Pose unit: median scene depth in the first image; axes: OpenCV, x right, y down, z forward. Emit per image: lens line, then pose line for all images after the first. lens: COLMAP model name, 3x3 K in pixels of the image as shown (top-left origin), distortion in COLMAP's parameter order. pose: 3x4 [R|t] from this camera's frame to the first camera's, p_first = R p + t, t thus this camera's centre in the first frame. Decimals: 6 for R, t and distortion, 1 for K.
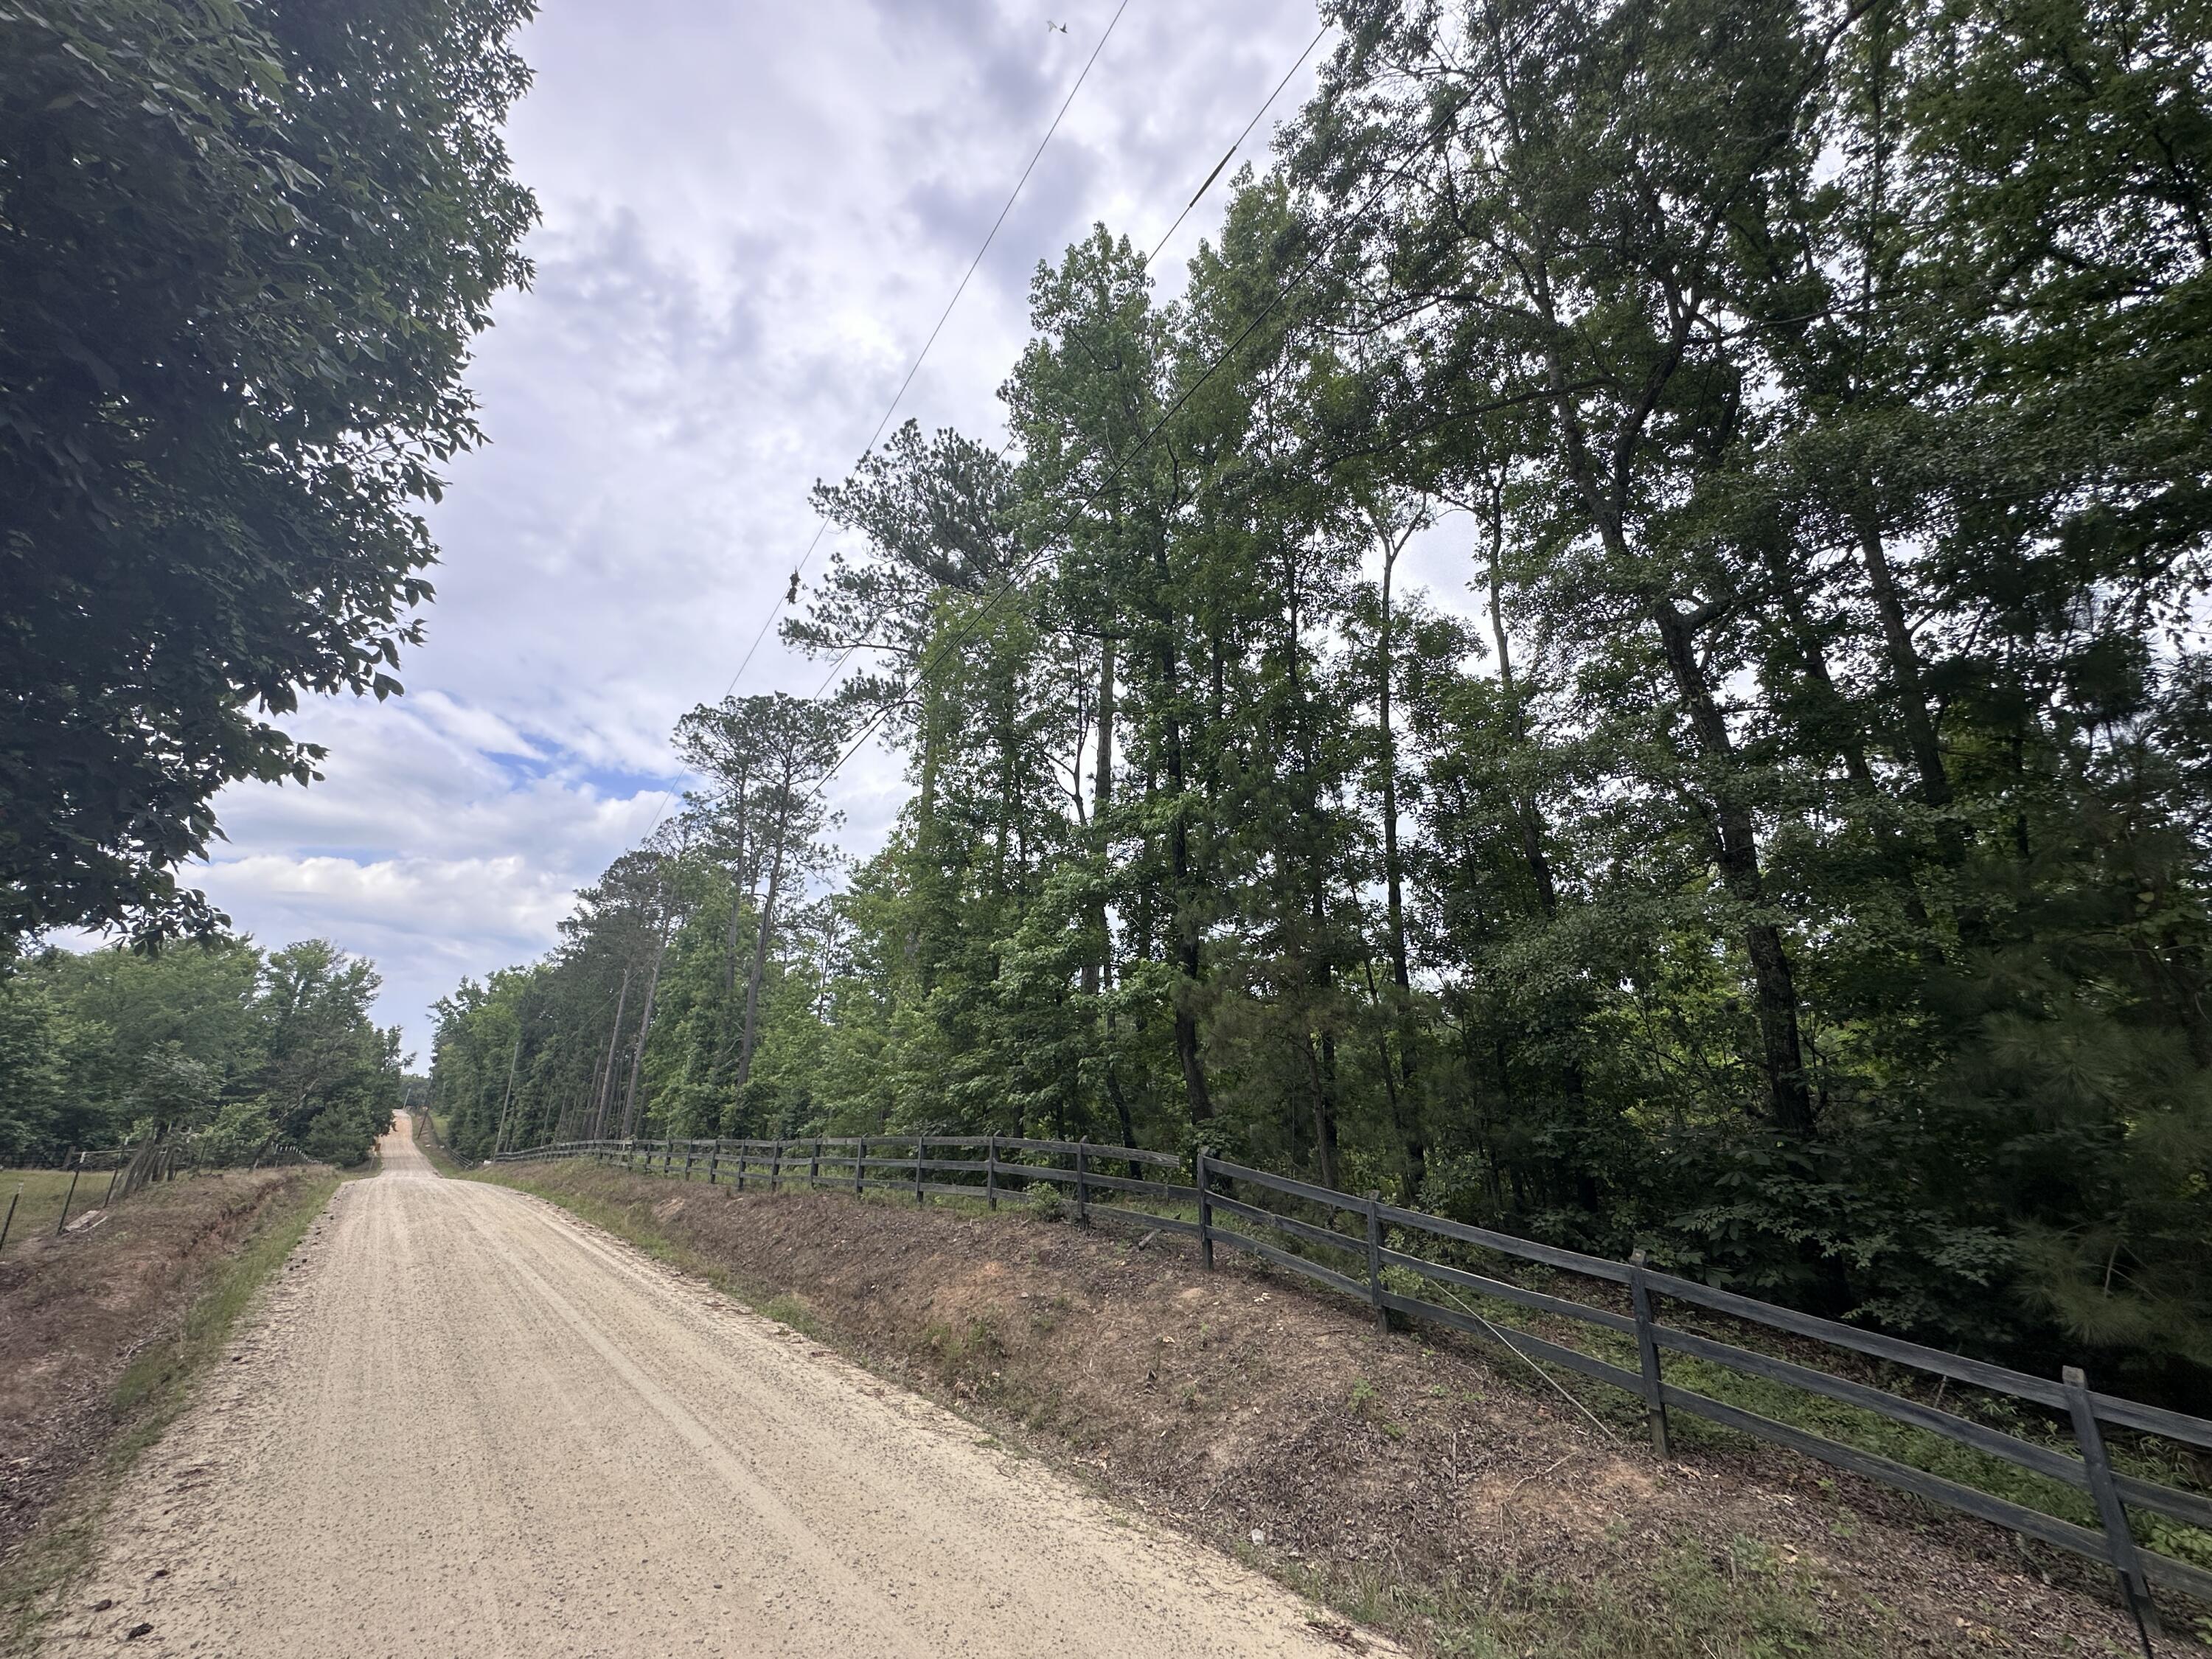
lens RADIAL K [[881.0, 0, 1100.5], [0, 881.0, 823.1], [0, 0, 1]] dist [-0.004733, 0.001284]
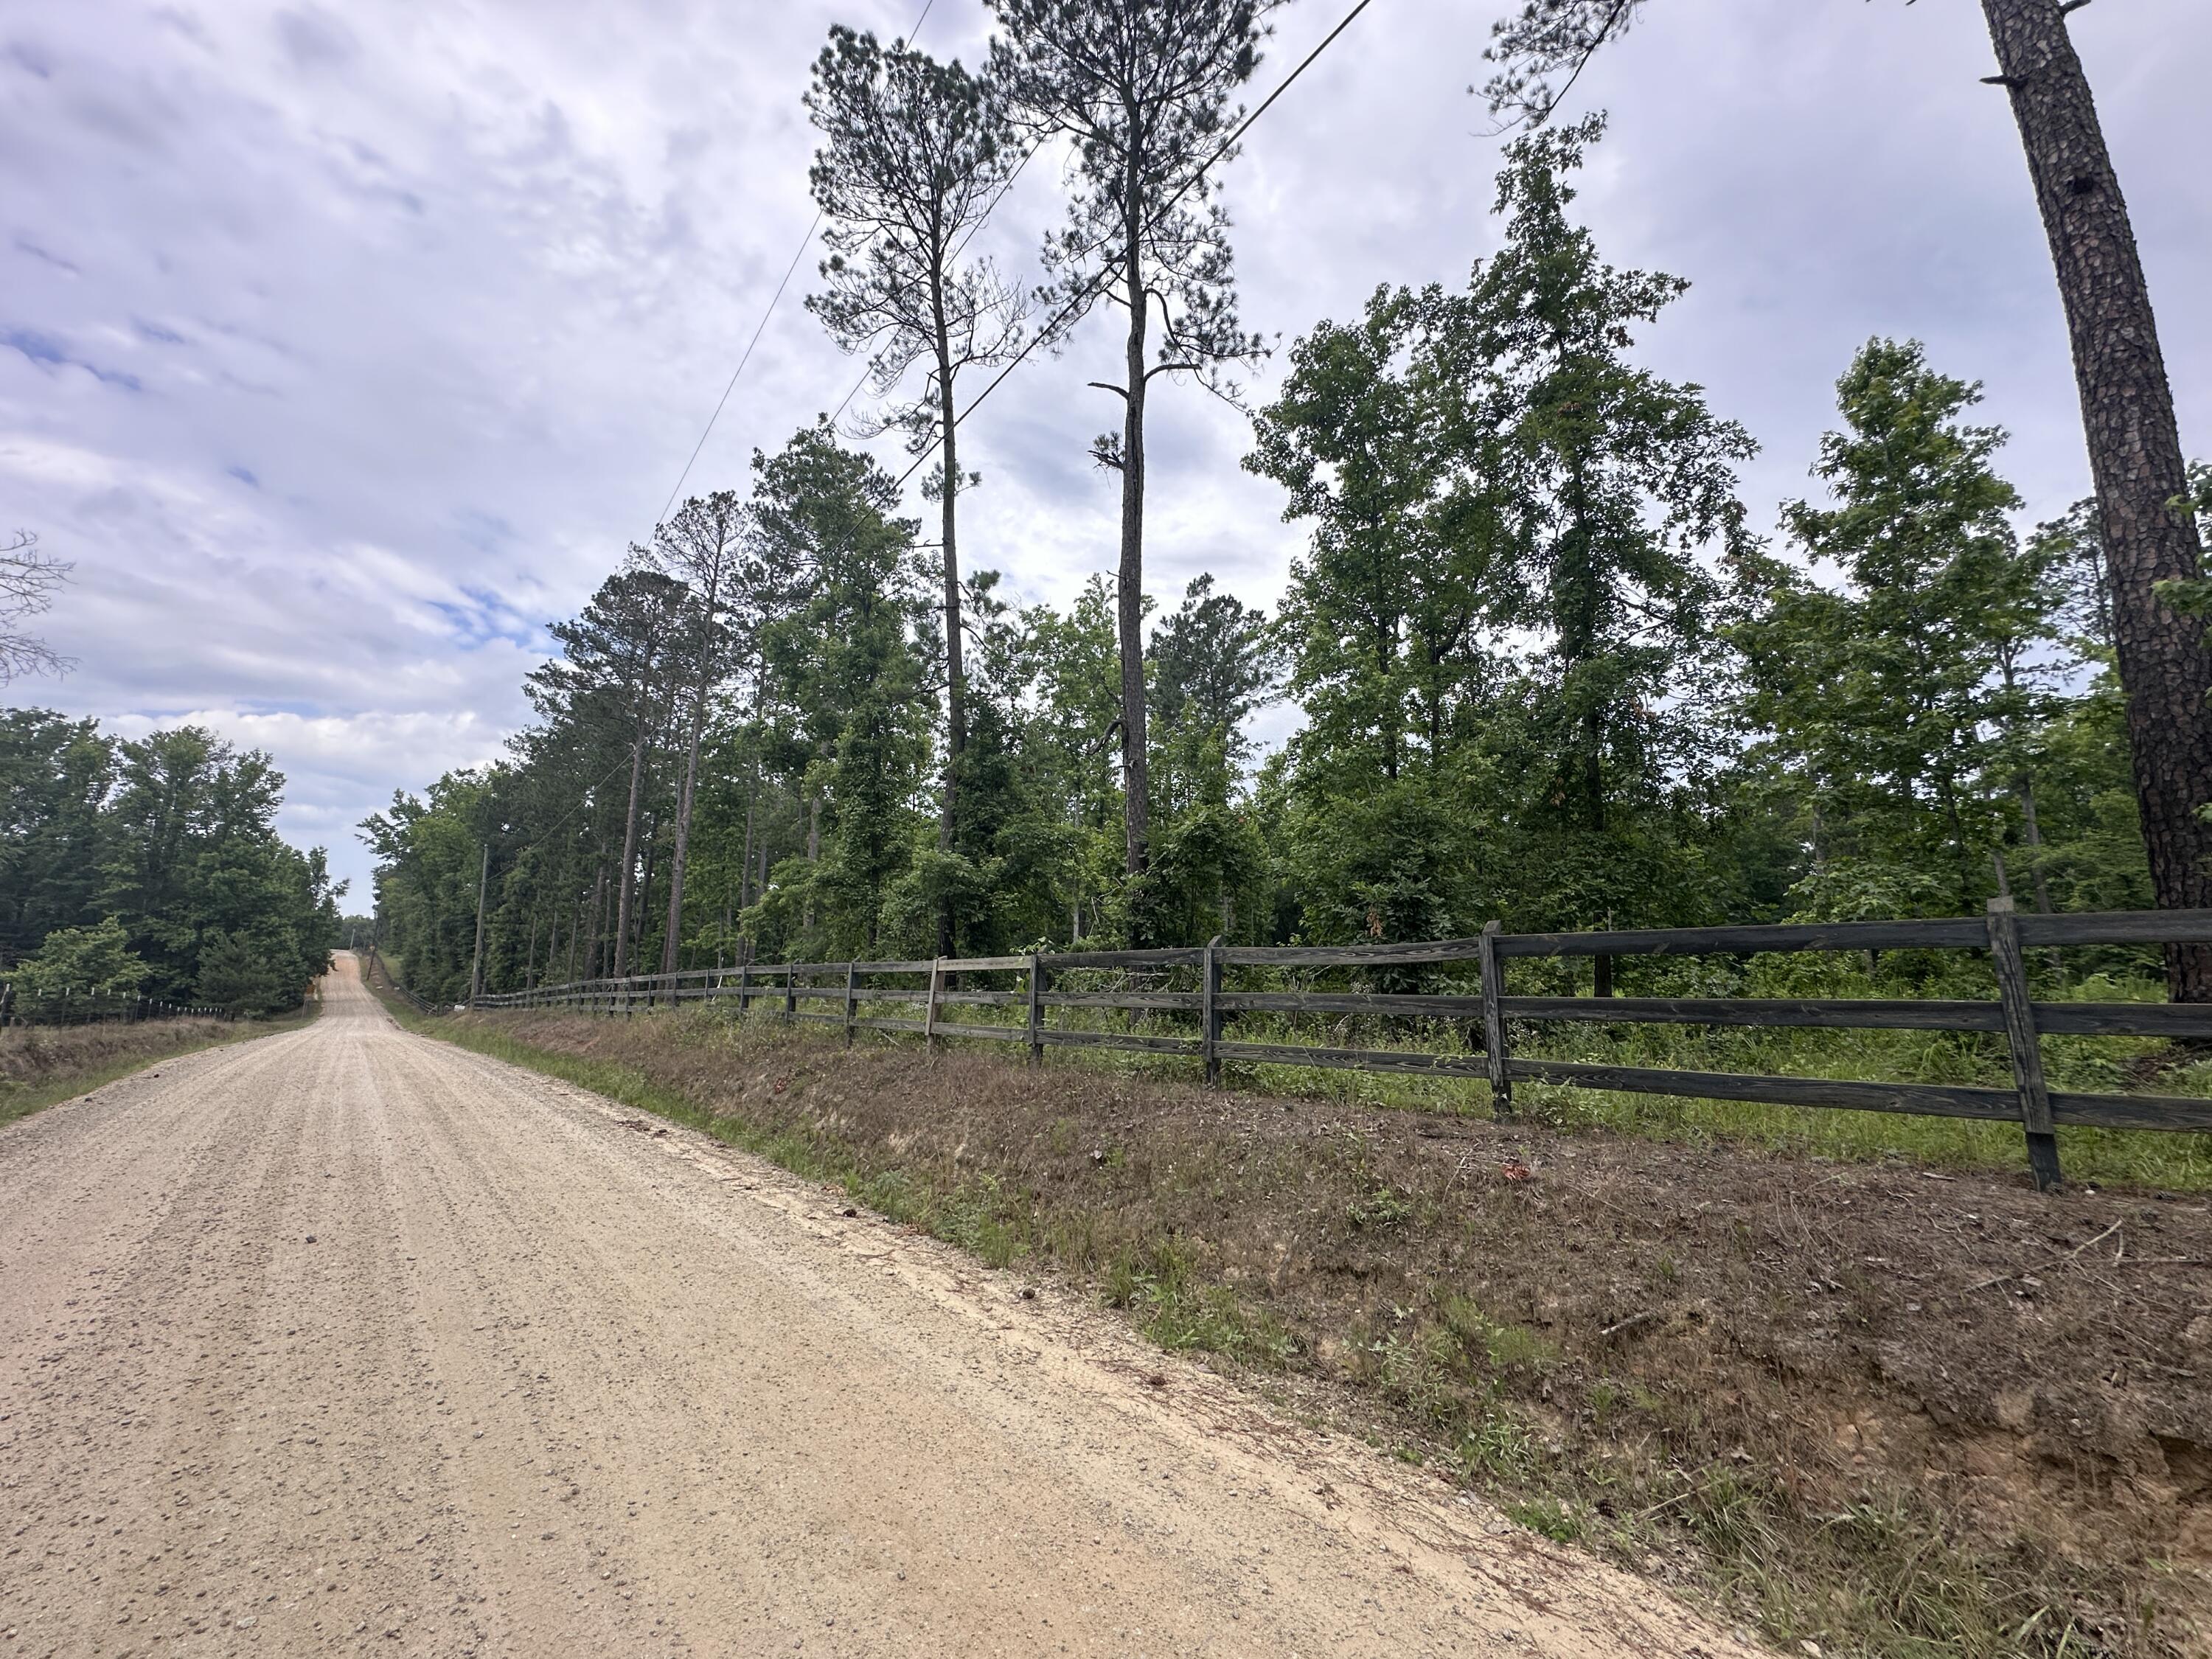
lens RADIAL K [[881.0, 0, 1107.4], [0, 881.0, 828.5], [0, 0, 1]] dist [-0.004733, 0.001284]
pose [[0.998365, 0.004106, 0.057018, -0.135211], [-0.014110, 0.984257, 0.176177, 0.069453], [-0.055397, -0.176693, 0.982706, 0.186607]]
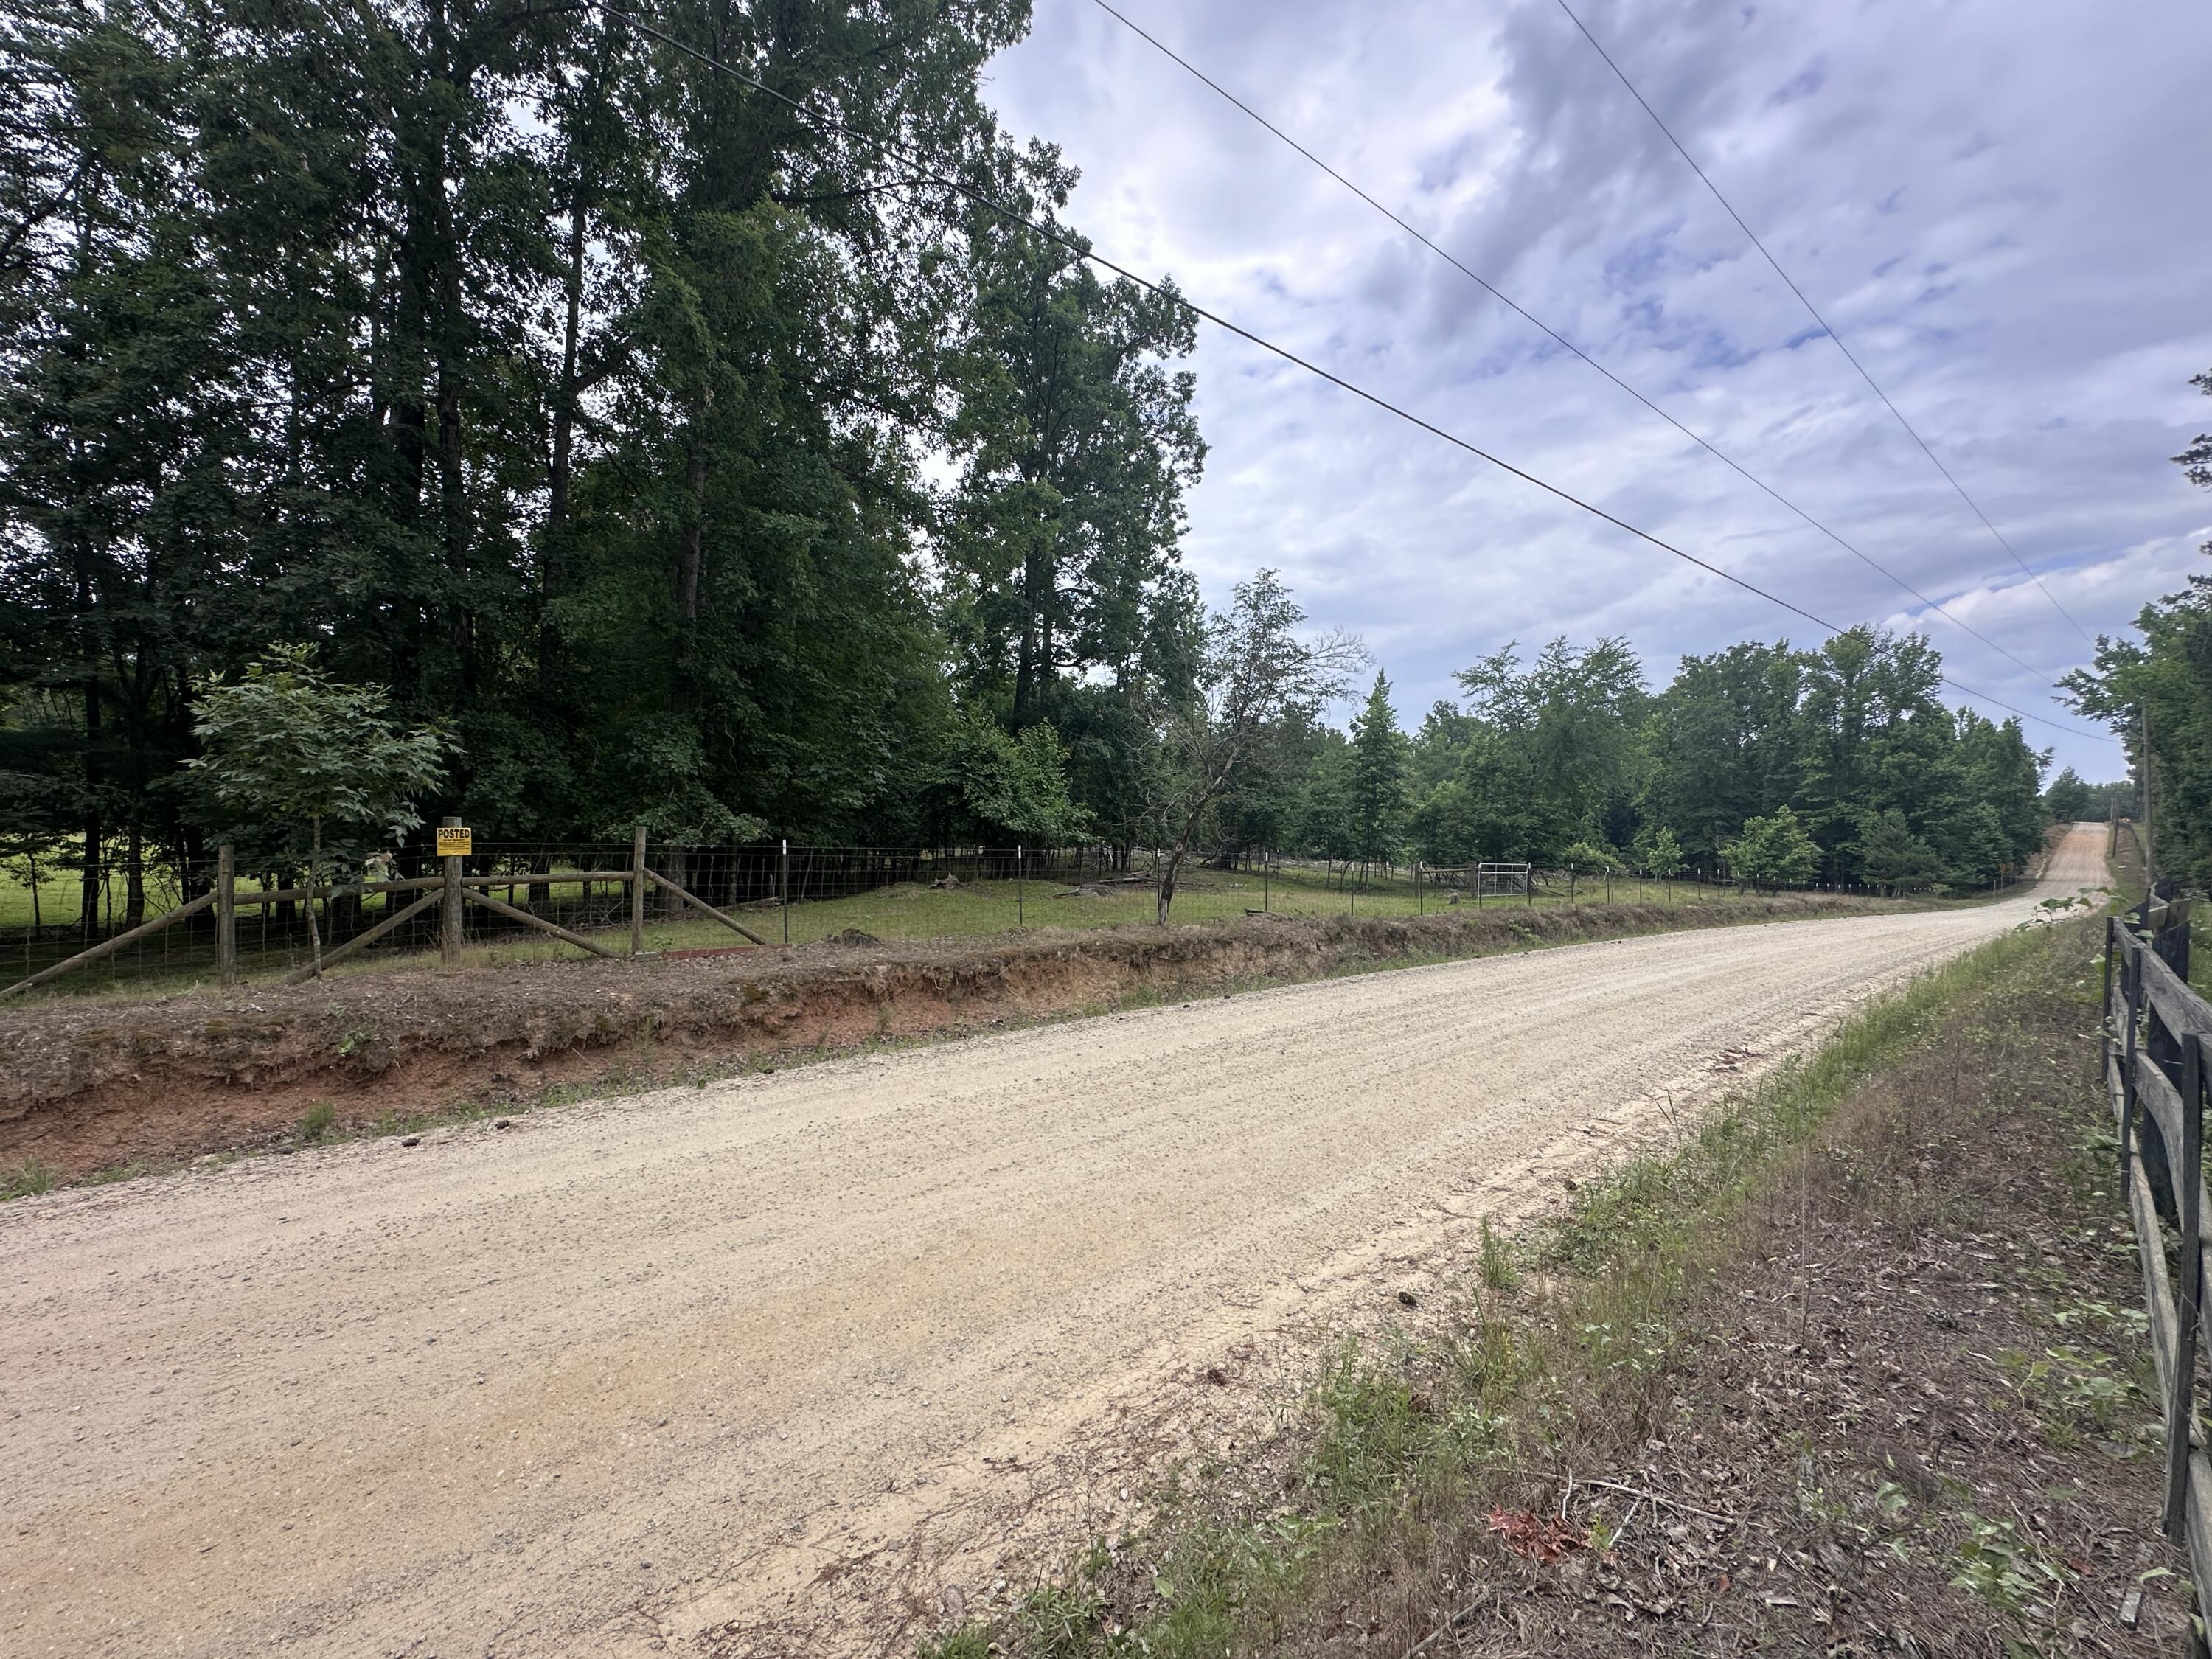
lens RADIAL K [[881.0, 0, 1108.1], [0, 881.0, 835.7], [0, 0, 1]] dist [-0.004733, 0.001284]
pose [[0.055506, -0.006290, -0.998439, -0.098418], [0.325310, 0.945530, 0.012128, 0.075004], [0.943977, -0.325475, 0.054529, 0.216586]]
